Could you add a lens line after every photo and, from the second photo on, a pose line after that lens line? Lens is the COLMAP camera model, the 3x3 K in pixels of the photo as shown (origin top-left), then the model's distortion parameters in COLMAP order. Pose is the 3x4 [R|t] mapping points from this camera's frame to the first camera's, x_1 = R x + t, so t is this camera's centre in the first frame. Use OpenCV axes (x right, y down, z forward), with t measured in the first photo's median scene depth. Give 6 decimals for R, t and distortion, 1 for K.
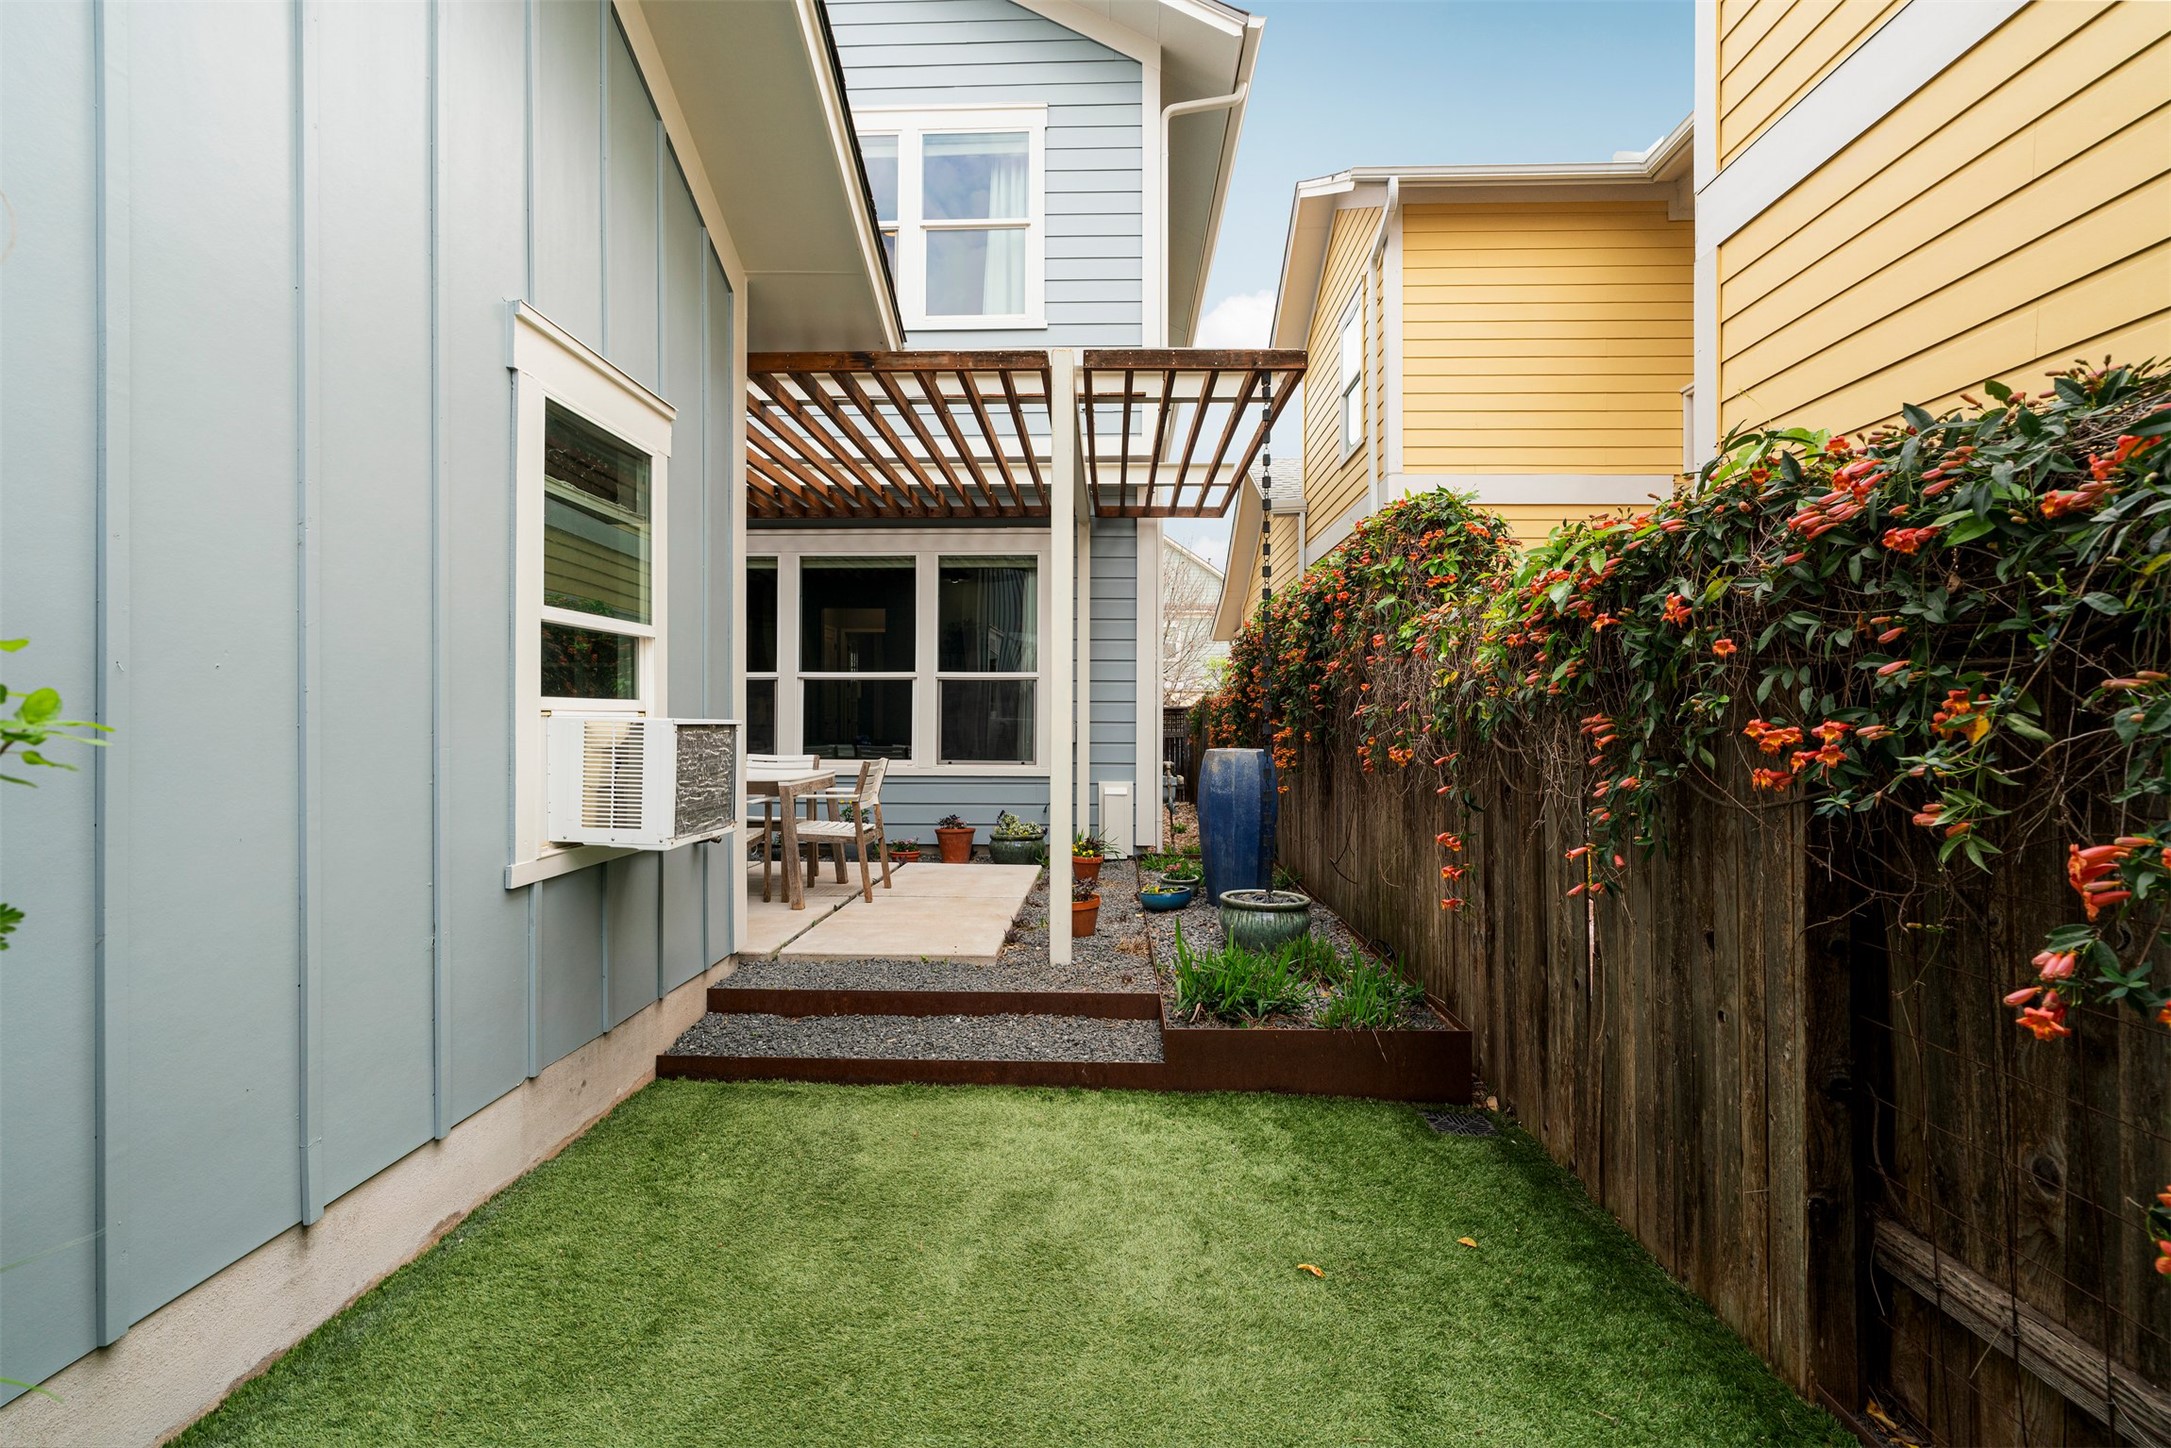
lens RADIAL K [[972.8, 0, 1083.6], [0, 972.8, 716.5], [0, 0, 1]] dist [-0.000108, -0.000021]
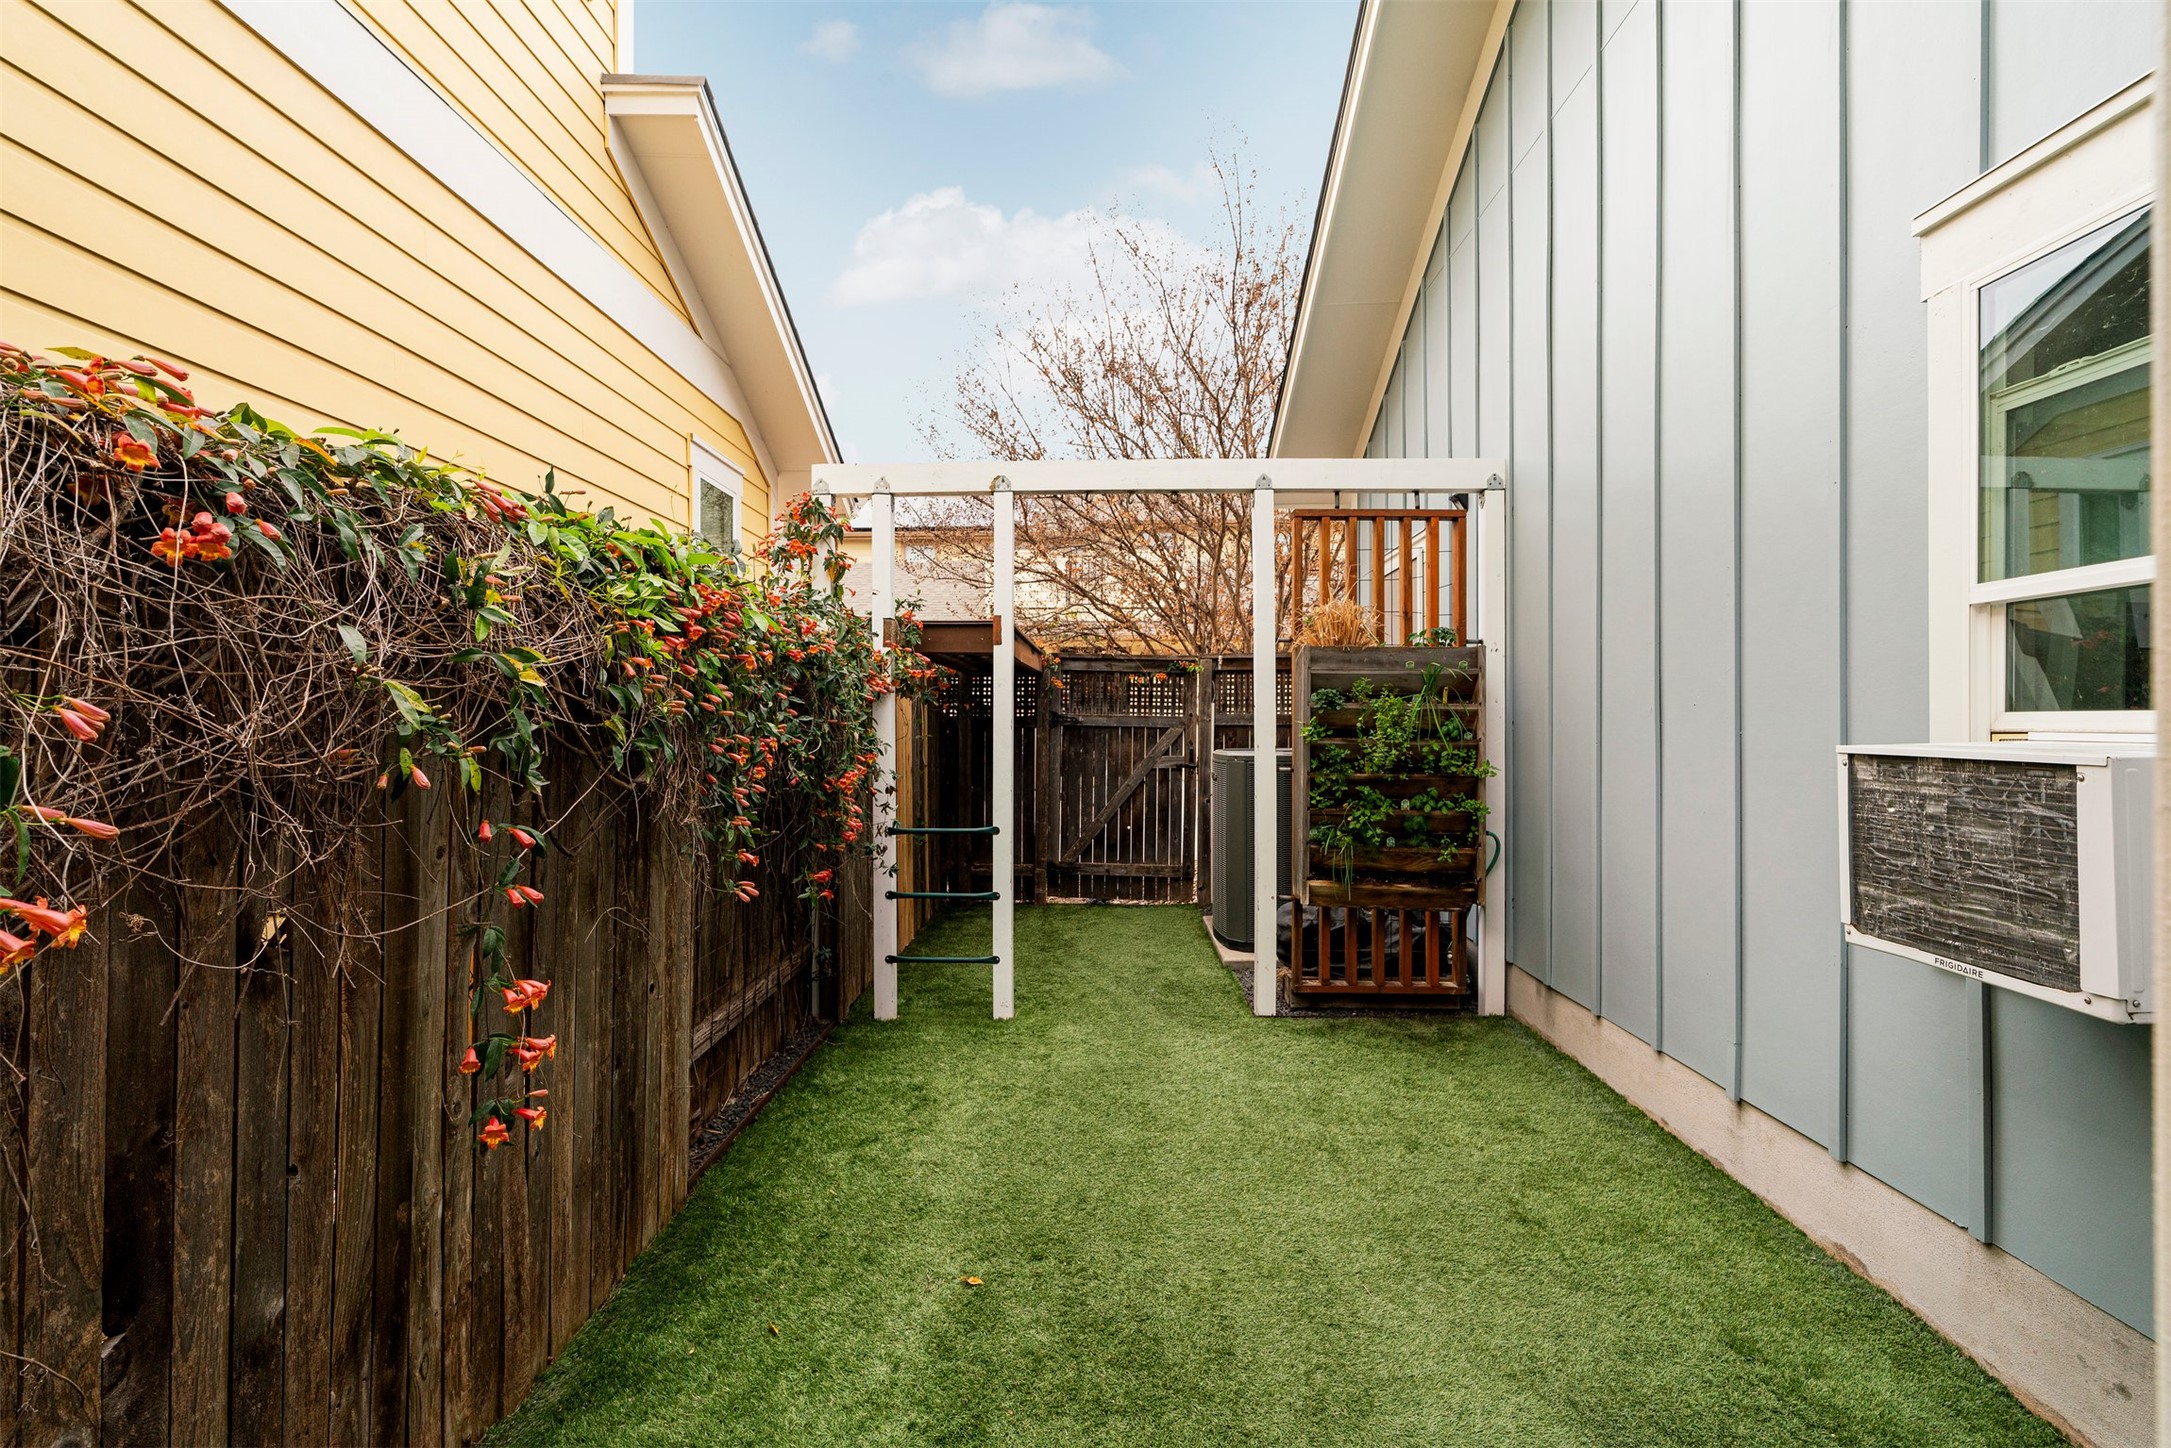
lens RADIAL K [[972.8, 0, 1086.7], [0, 972.8, 712.9], [0, 0, 1]] dist [-0.000108, -0.000021]
pose [[-0.999810, 0.001642, -0.019412, 0.128423], [0.001775, 0.999975, -0.006830, -0.018984], [0.019400, -0.006863, -0.999788, 1.977394]]
